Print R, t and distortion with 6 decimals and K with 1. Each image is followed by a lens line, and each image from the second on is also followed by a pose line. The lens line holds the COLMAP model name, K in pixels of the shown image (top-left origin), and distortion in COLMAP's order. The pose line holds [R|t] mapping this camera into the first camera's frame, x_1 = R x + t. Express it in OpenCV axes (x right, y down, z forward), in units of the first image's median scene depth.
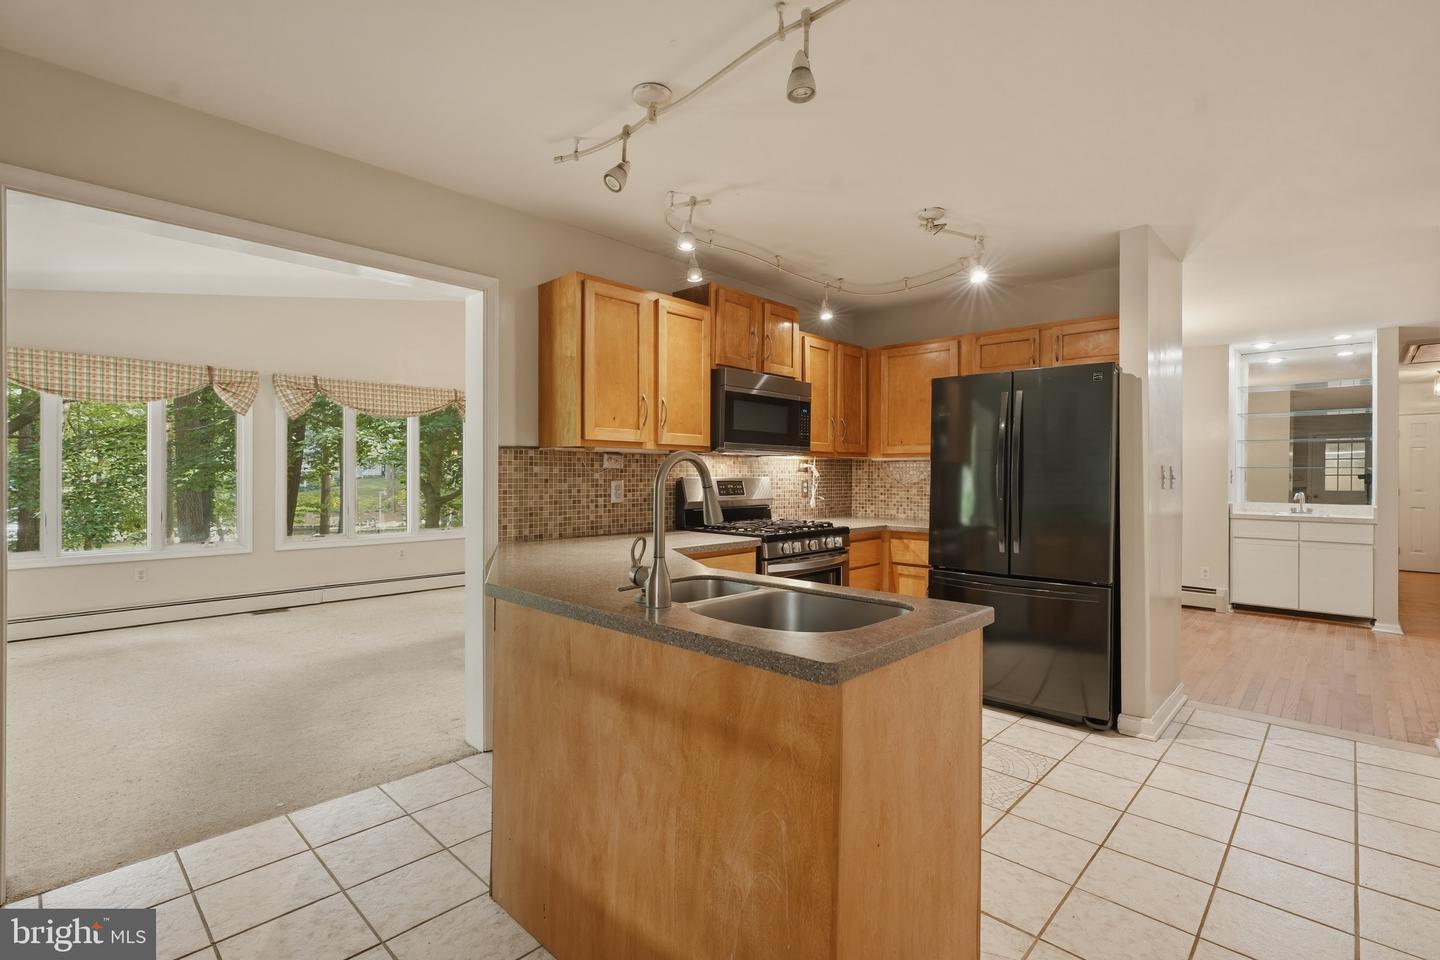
lens RADIAL K [[665.1, 0, 720.0], [0, 665.1, 480.0], [0, 0, 1]] dist [-0.001256, -0.000152]
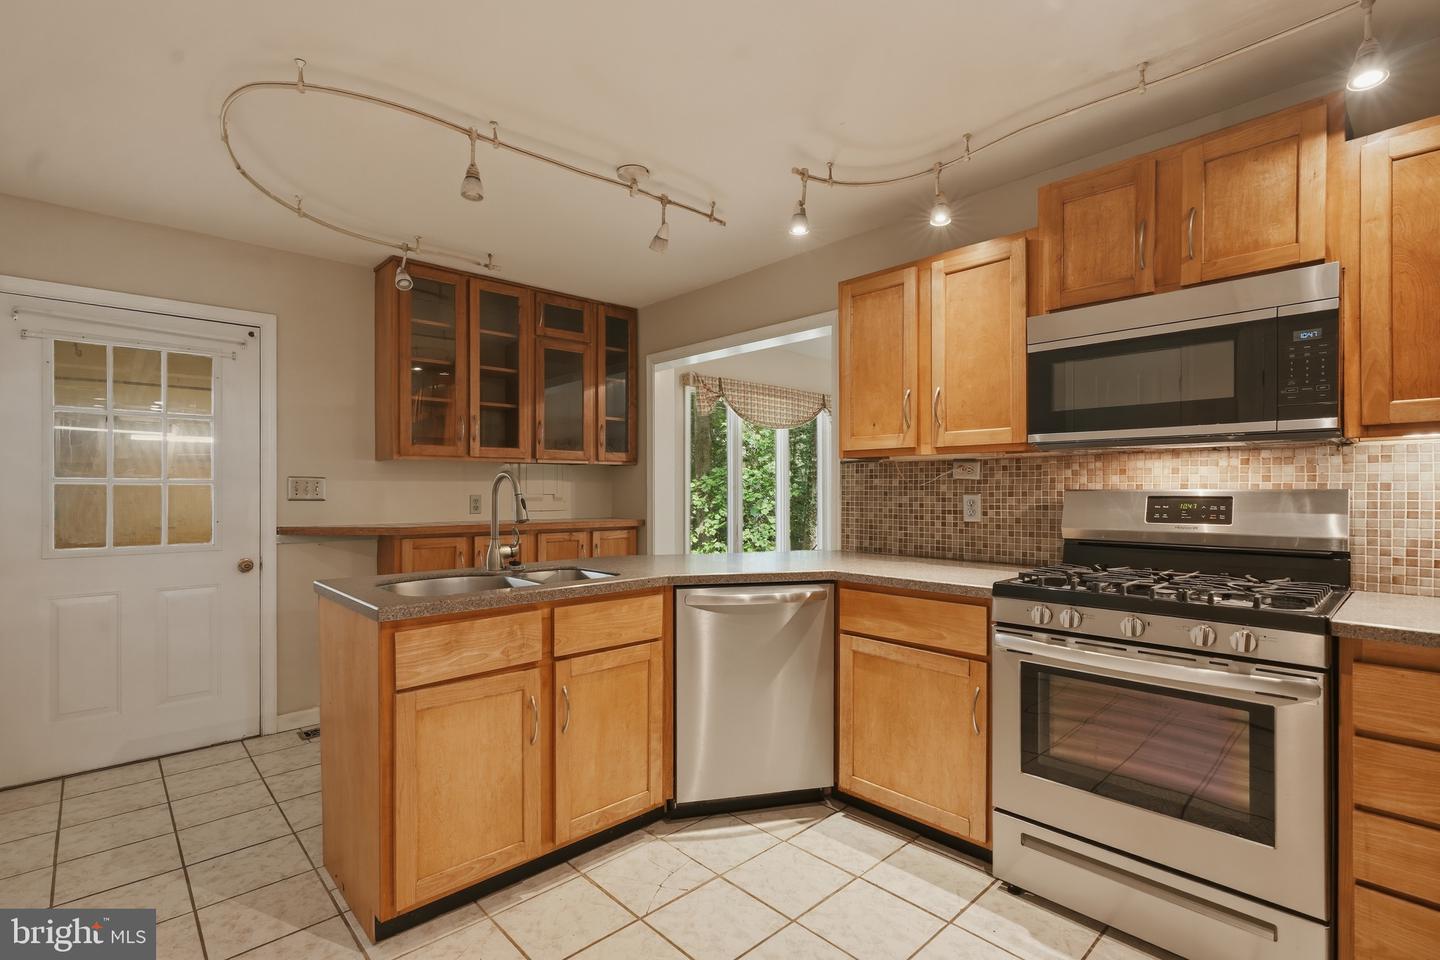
lens RADIAL K [[654.3, 0, 718.2], [0, 654.3, 485.4], [0, 0, 1]] dist [-0.001004, 0.000669]
pose [[-0.051645, -0.005228, -0.998652, 0.684216], [-0.002843, 0.999983, -0.005088, -0.004952], [0.998661, 0.002577, -0.051659, 0.776864]]
